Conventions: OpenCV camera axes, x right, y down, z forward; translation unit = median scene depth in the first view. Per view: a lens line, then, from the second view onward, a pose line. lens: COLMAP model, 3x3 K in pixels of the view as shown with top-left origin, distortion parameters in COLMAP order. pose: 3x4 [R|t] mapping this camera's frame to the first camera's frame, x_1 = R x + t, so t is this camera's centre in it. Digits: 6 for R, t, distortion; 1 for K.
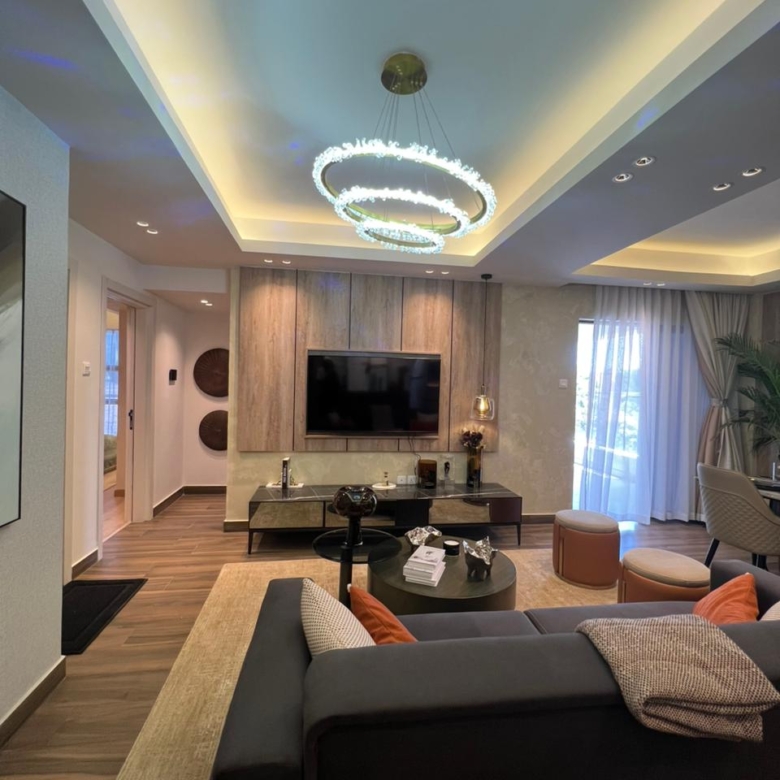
lens RADIAL K [[417.2, 0, 387.5], [0, 417.2, 390.6], [0, 0, 1]] dist [-0.001589, 0.000562]
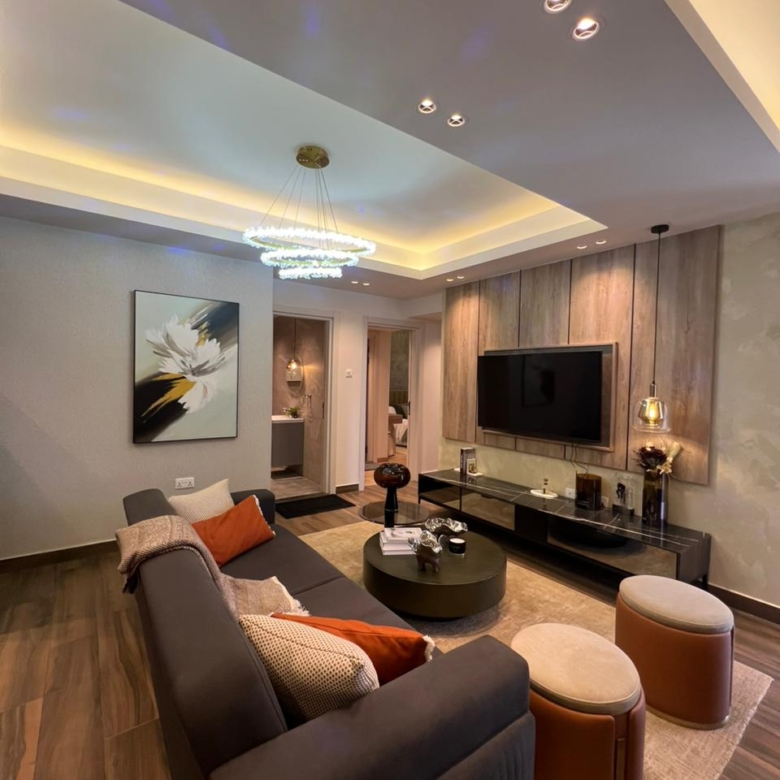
lens RADIAL K [[417.2, 0, 387.5], [0, 417.2, 390.6], [0, 0, 1]] dist [-0.001589, 0.000562]
pose [[0.462578, 0.010201, -0.886520, 0.636783], [-0.024331, 0.999703, -0.001192, 0.011952], [0.886245, 0.022121, 0.462689, 0.265323]]
